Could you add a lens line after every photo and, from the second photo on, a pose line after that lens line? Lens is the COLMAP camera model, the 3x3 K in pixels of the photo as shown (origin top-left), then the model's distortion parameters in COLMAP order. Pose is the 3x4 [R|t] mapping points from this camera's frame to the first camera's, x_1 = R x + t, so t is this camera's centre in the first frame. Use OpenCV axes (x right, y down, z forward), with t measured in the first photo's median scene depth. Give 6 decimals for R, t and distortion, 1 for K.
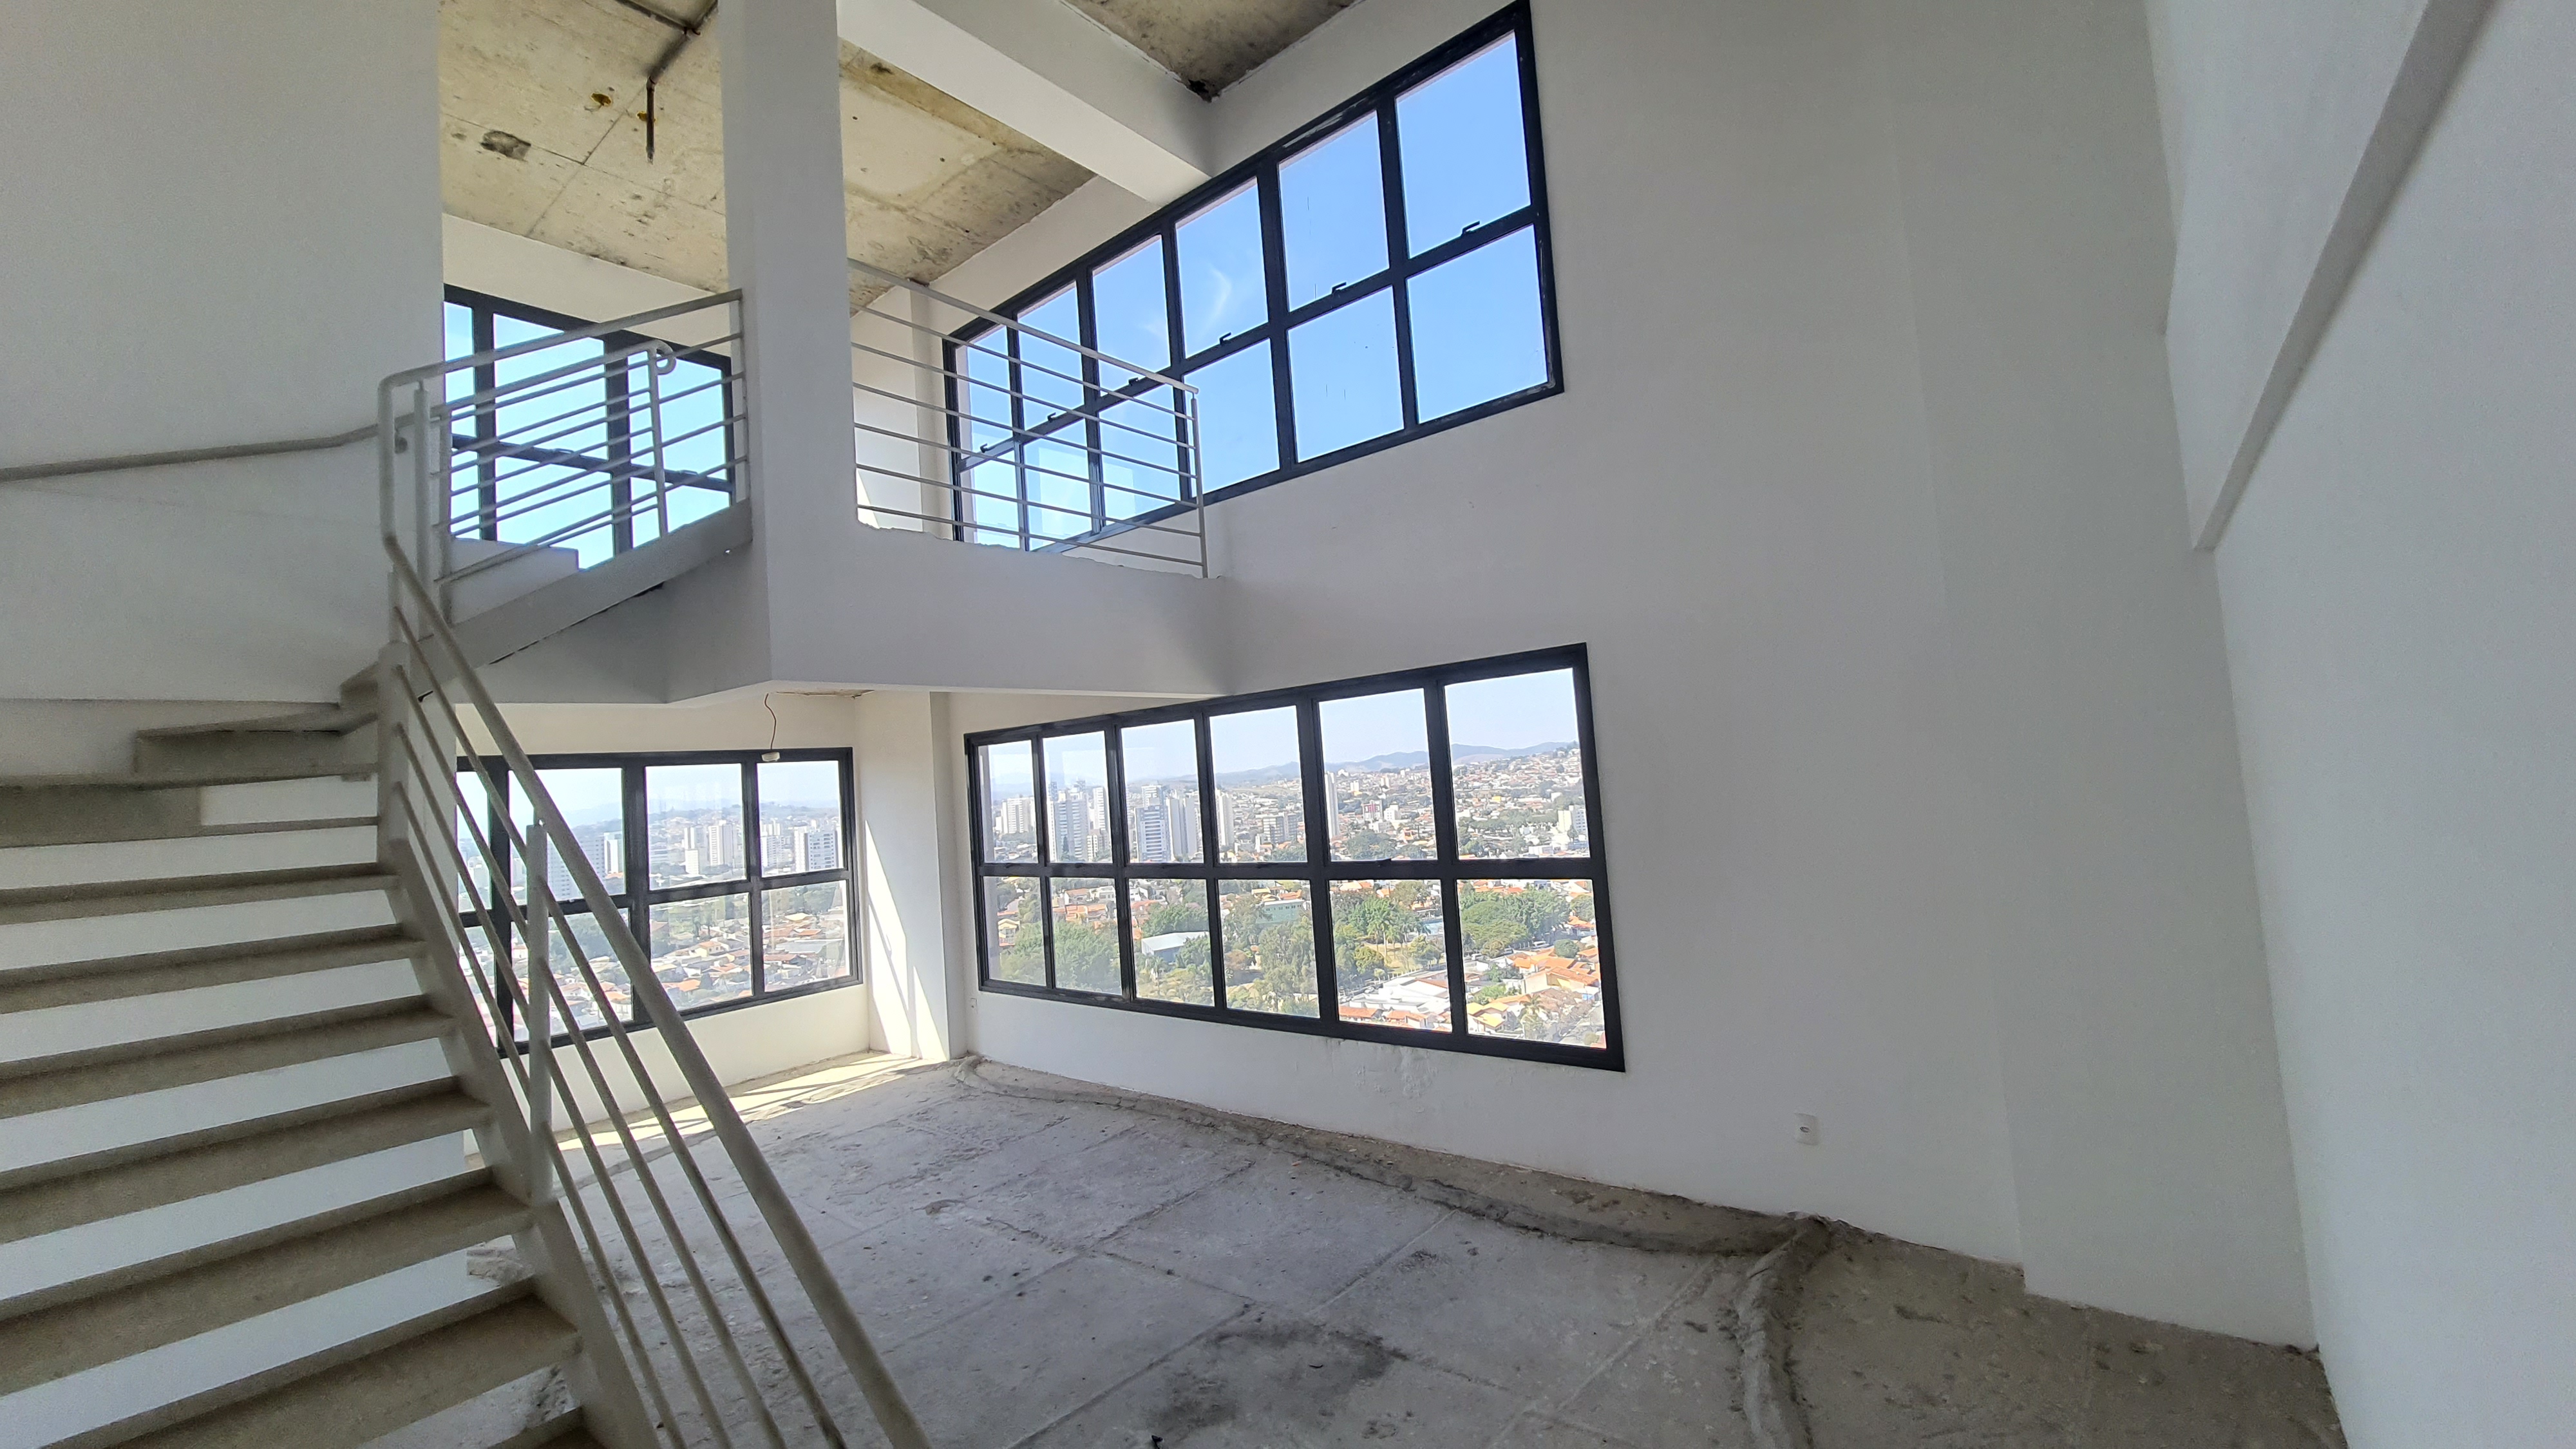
lens RADIAL K [[1022.0, 0, 1301.5], [0, 1022.0, 743.3], [0, 0, 1]] dist [-0.000231, -0.001084]
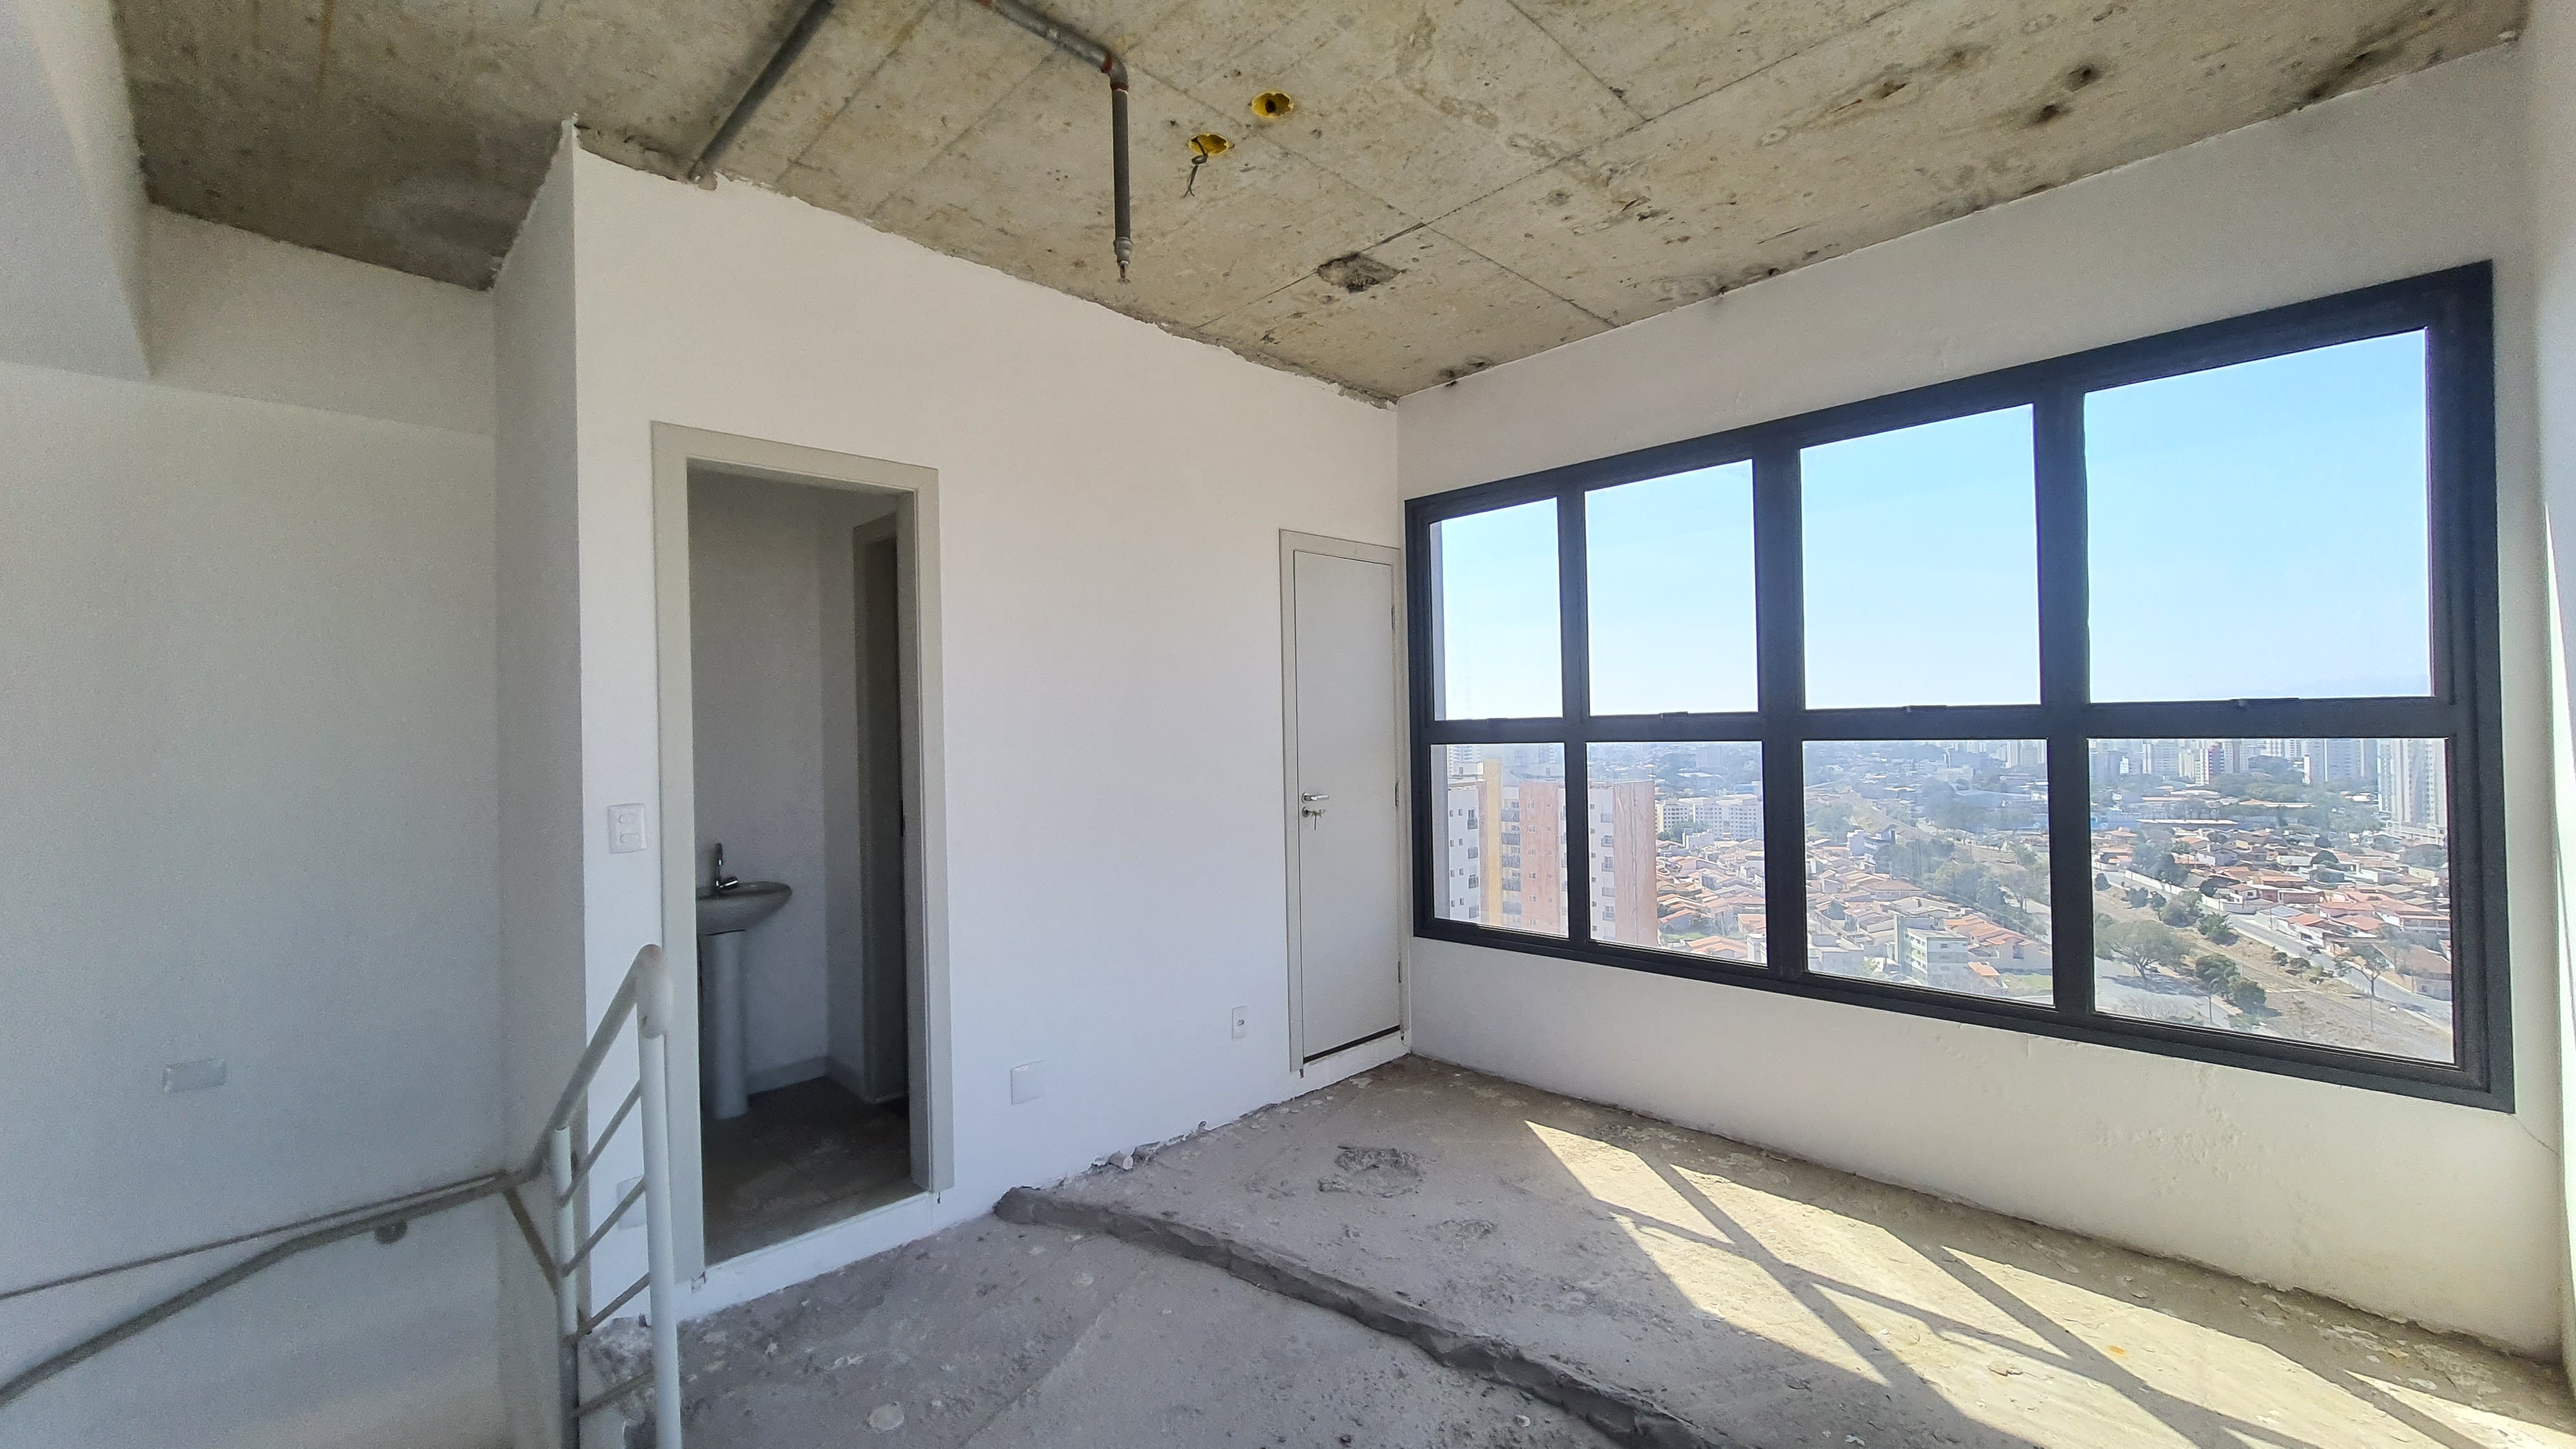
lens RADIAL K [[1022.0, 0, 1283.7], [0, 1022.0, 711.2], [0, 0, 1]] dist [-0.000231, -0.001084]
pose [[-0.116878, 0.053007, -0.991731, -0.160544], [0.057803, 0.997245, 0.046489, 0.121826], [0.991463, -0.051891, -0.119620, 0.910186]]
